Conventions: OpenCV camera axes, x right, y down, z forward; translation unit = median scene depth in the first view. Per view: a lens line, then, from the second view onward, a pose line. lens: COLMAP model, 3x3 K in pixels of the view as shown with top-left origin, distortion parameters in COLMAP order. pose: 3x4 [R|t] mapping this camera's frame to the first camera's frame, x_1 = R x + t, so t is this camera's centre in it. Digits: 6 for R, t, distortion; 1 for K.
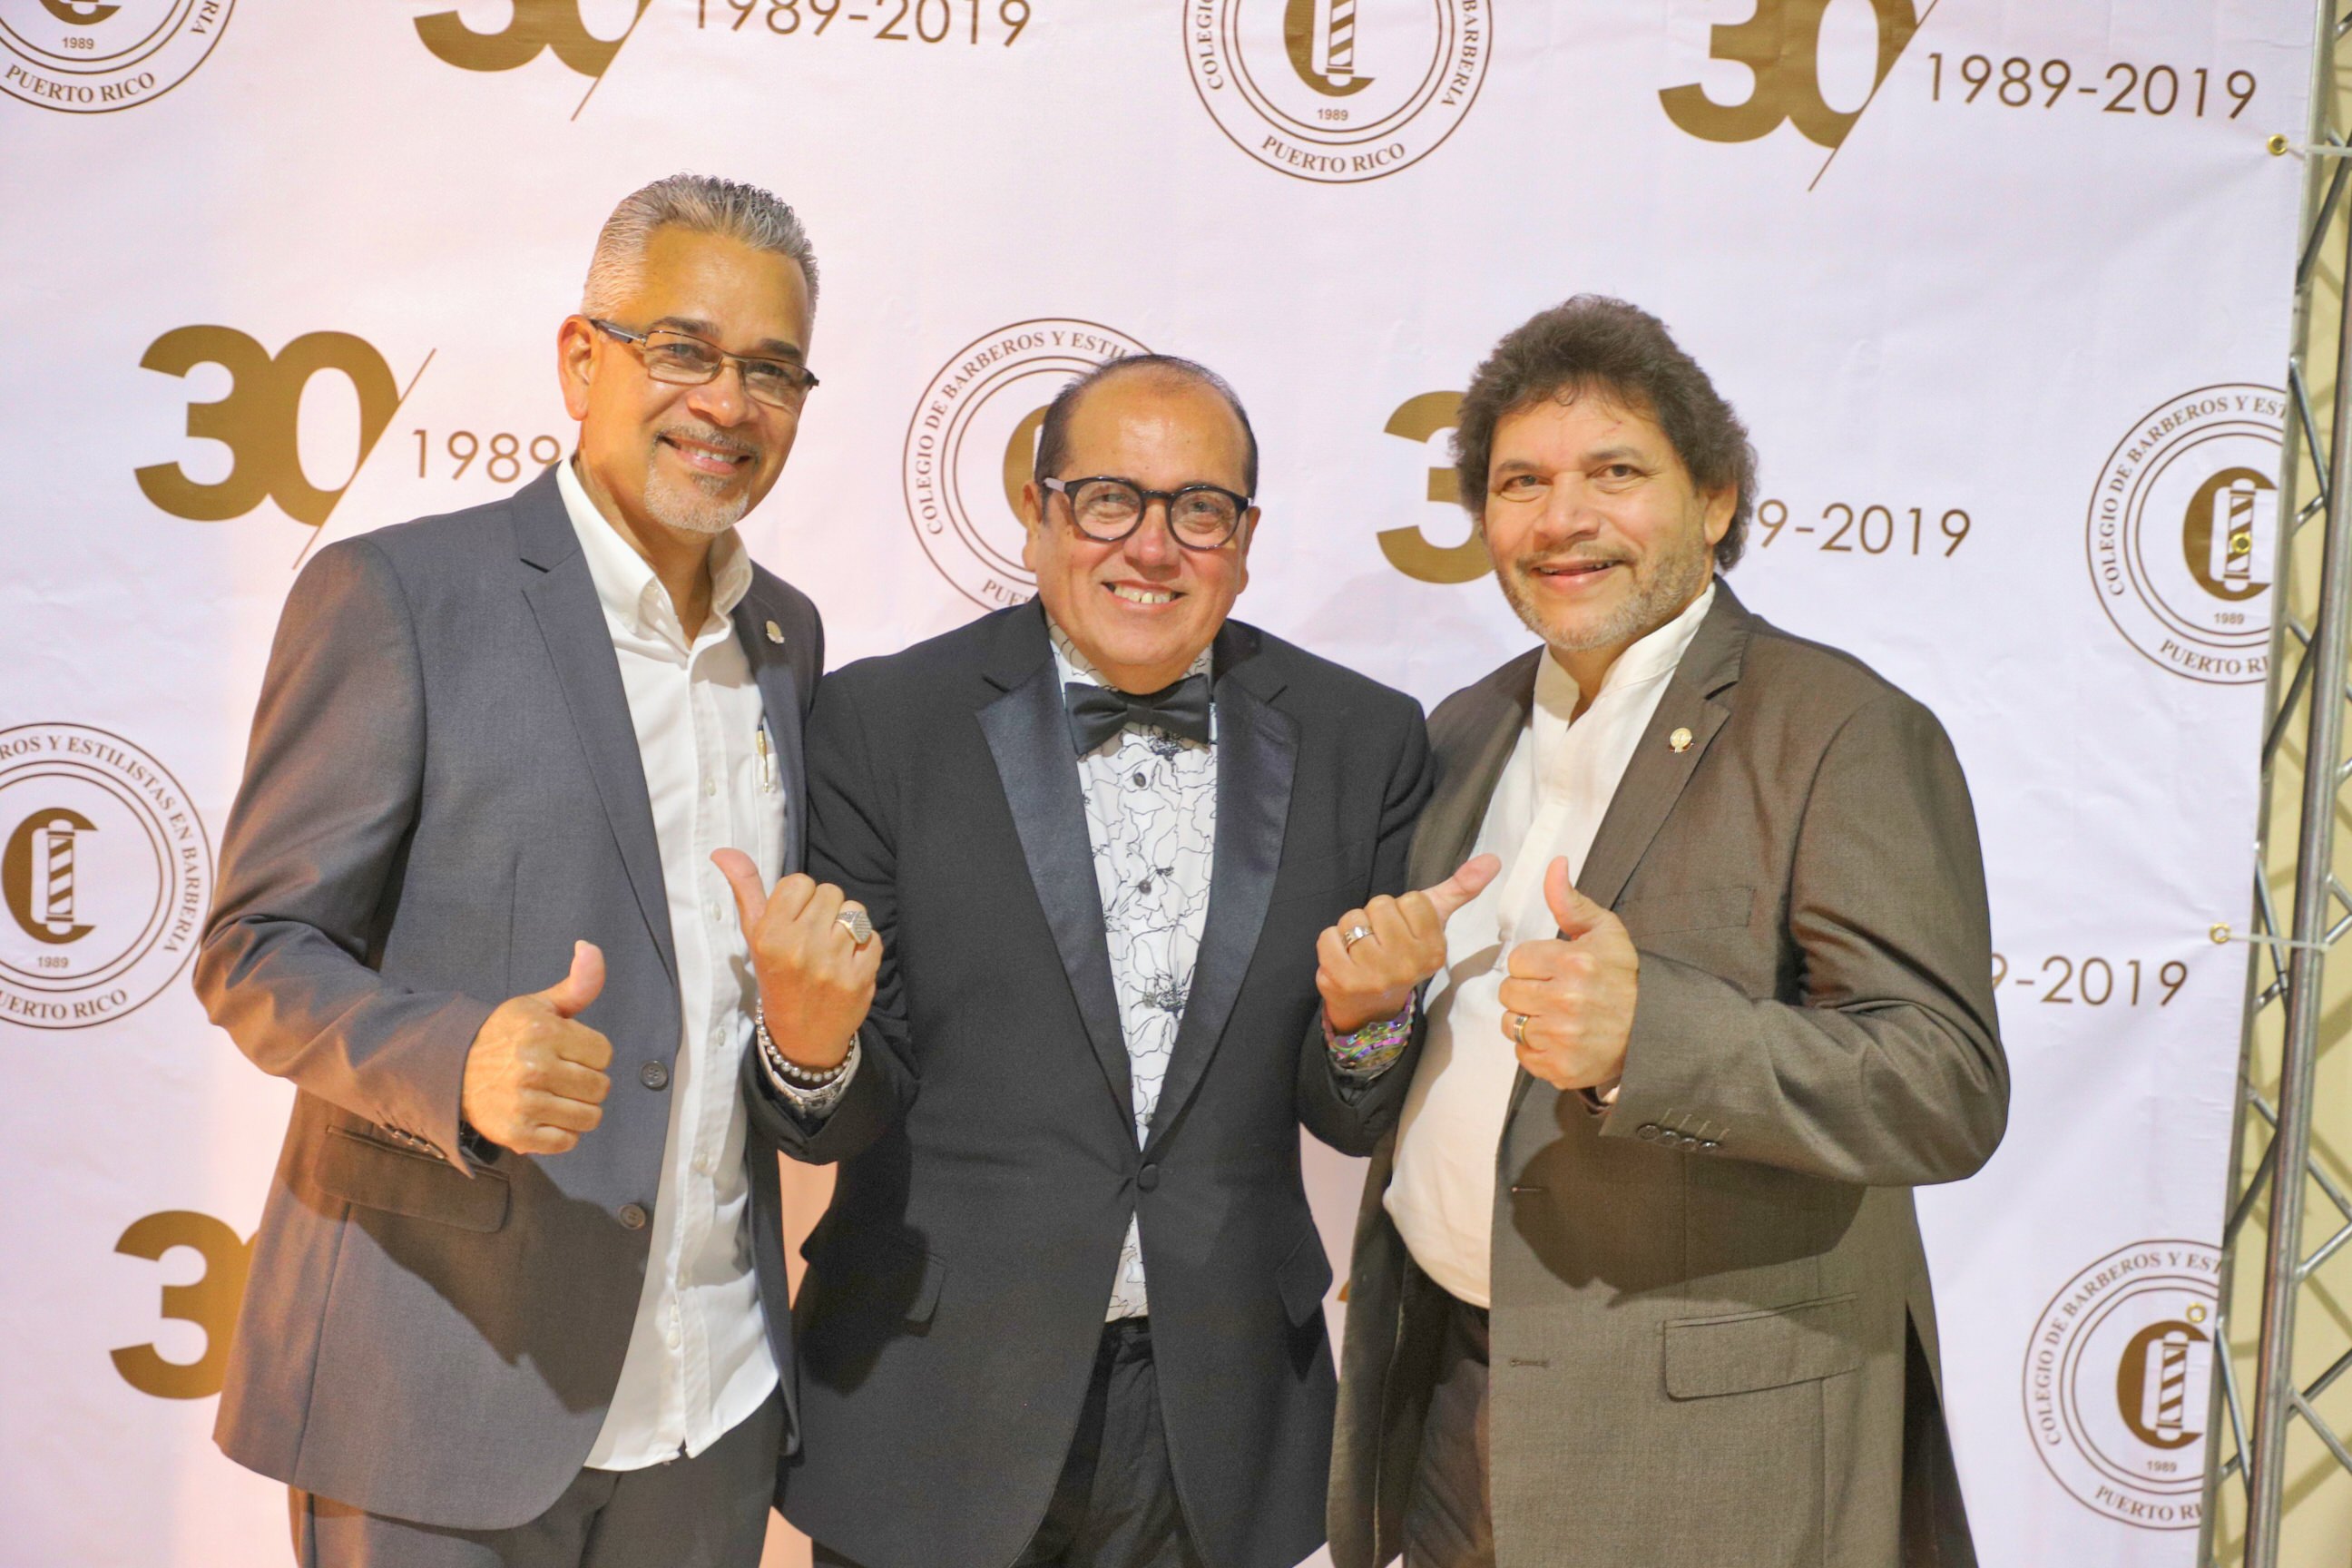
lens RADIAL K [[3315.6, 0, 1167.7], [0, 3315.6, 823.7], [0, 0, 1]] dist [0.001802, 0.030578]
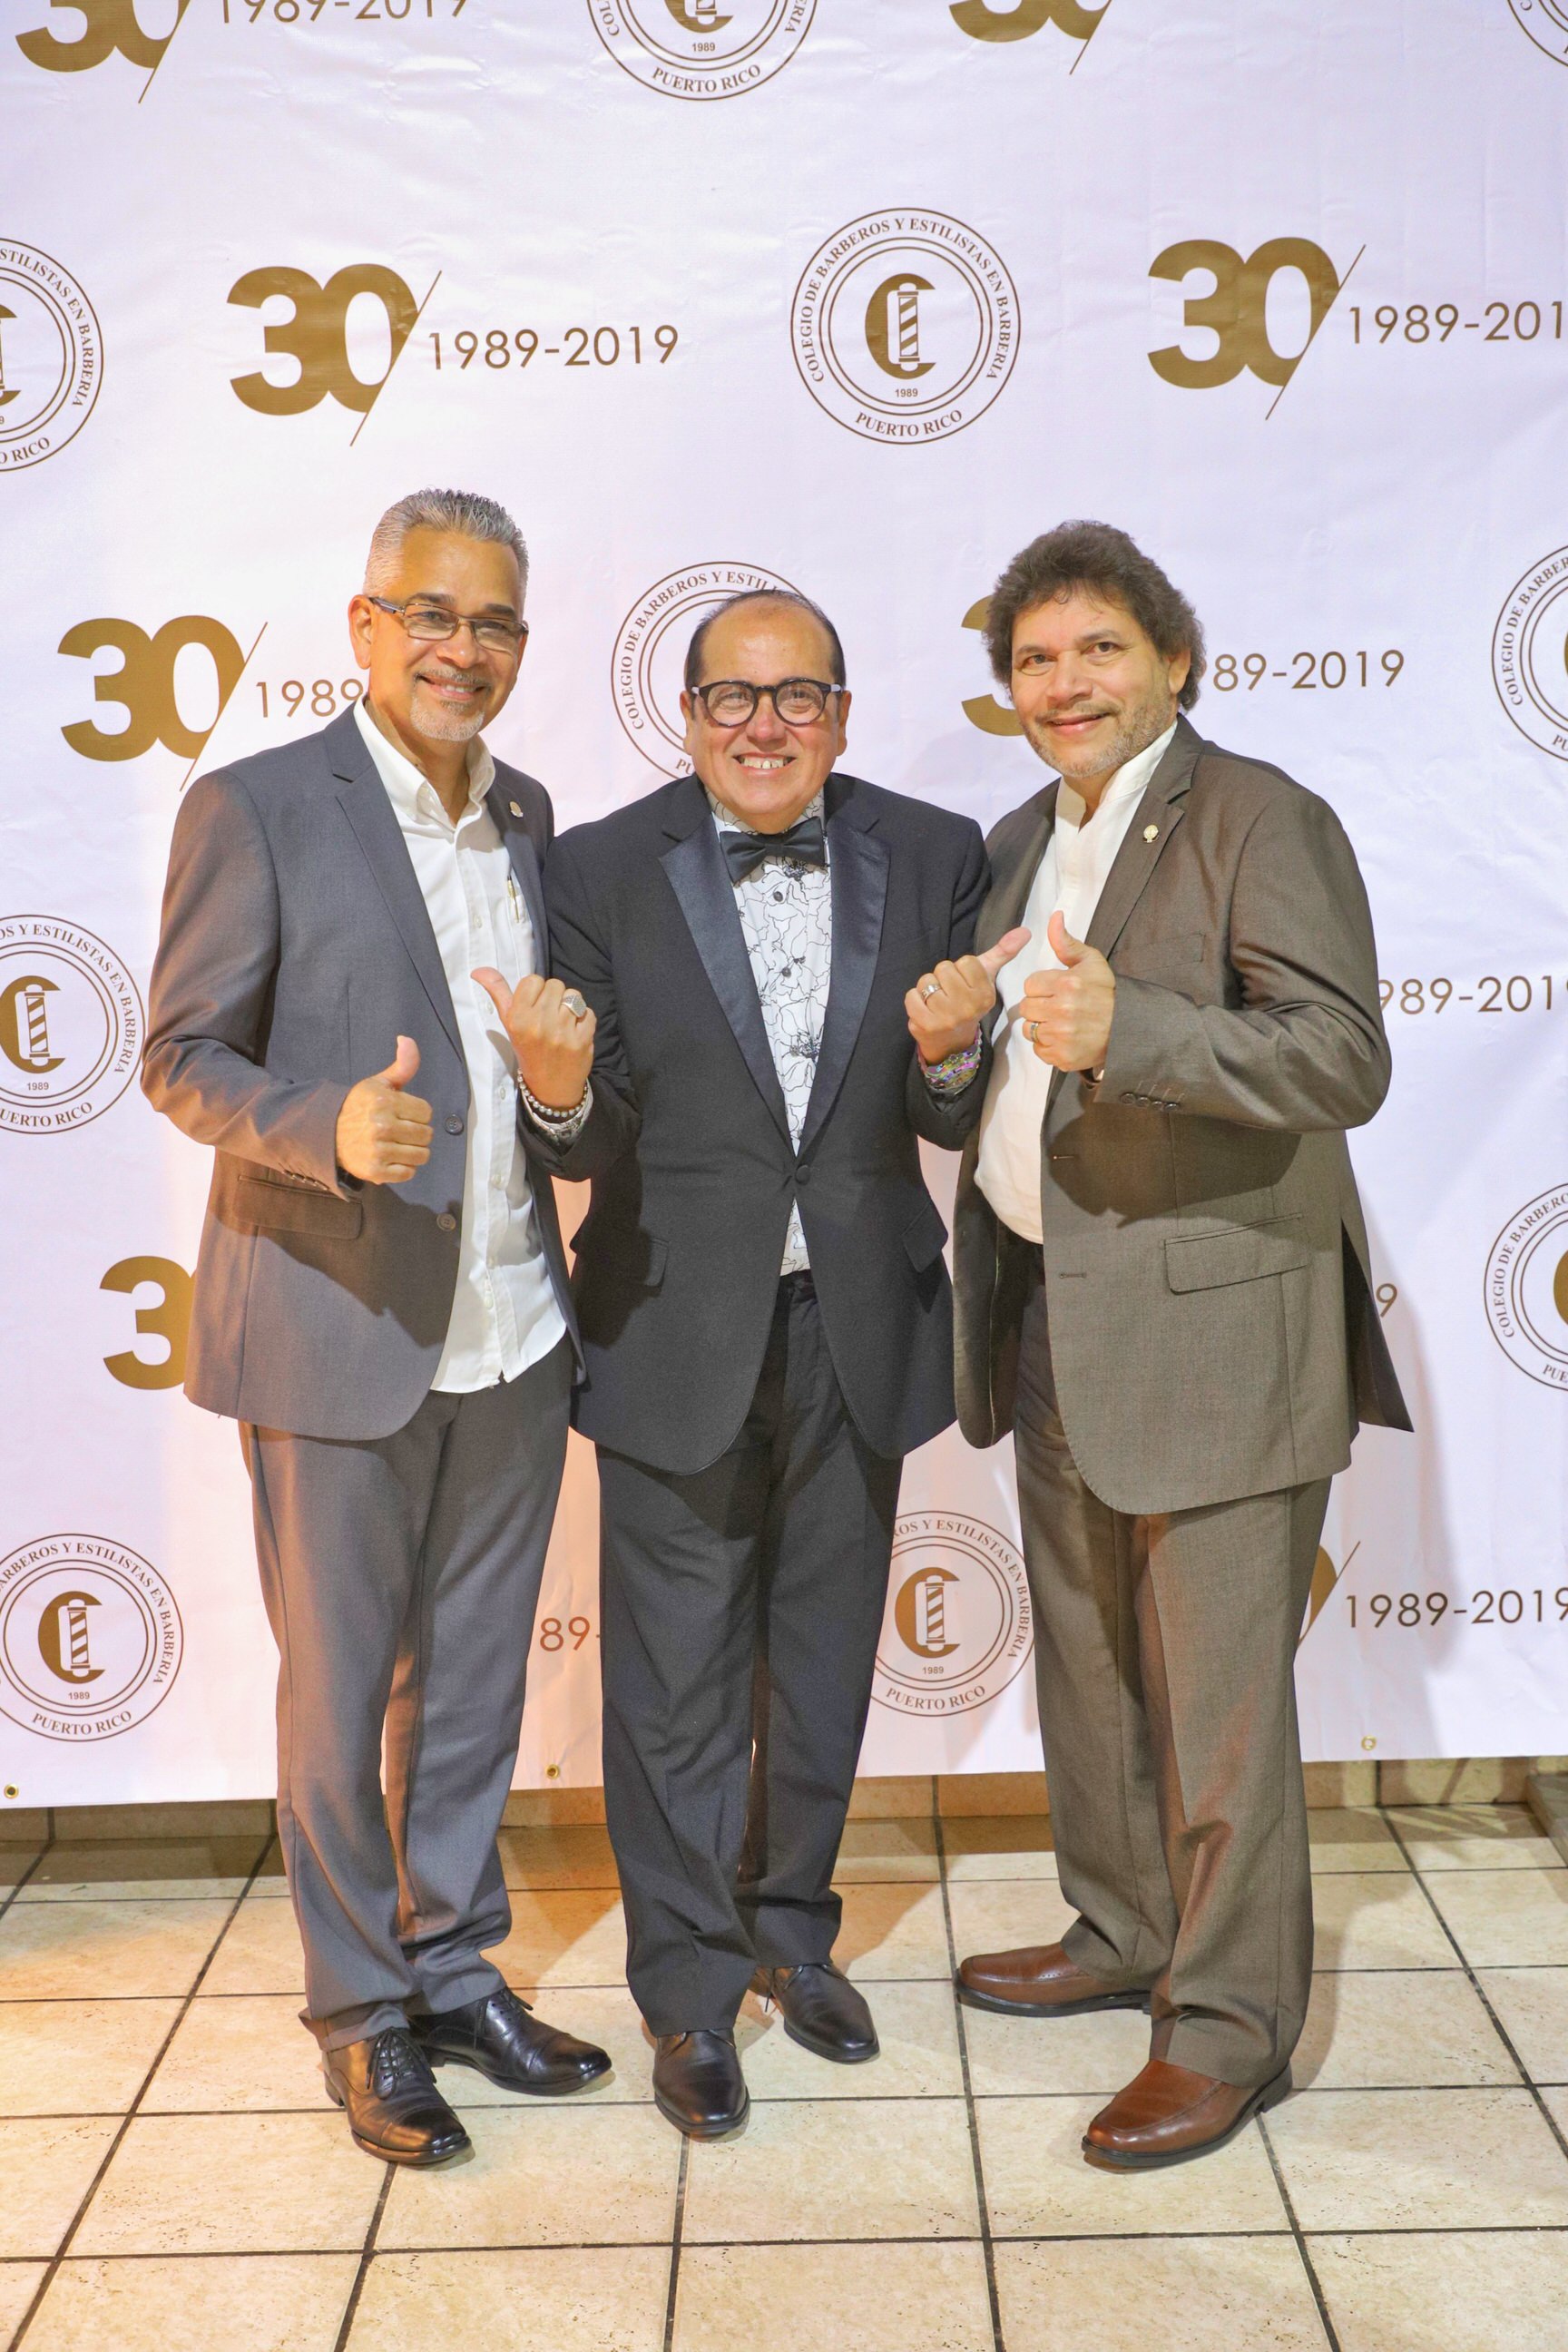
lens RADIAL K [[2837.8, 0, 784.0], [0, 2837.8, 1176.0], [0, 0, 1]] dist [-0.019648, 0.032349]
pose [[0.995514, -0.069095, -0.064632, 0.057305], [0.073892, 0.994439, 0.075043, 0.014037], [0.059087, -0.079482, 0.995084, -0.191399]]
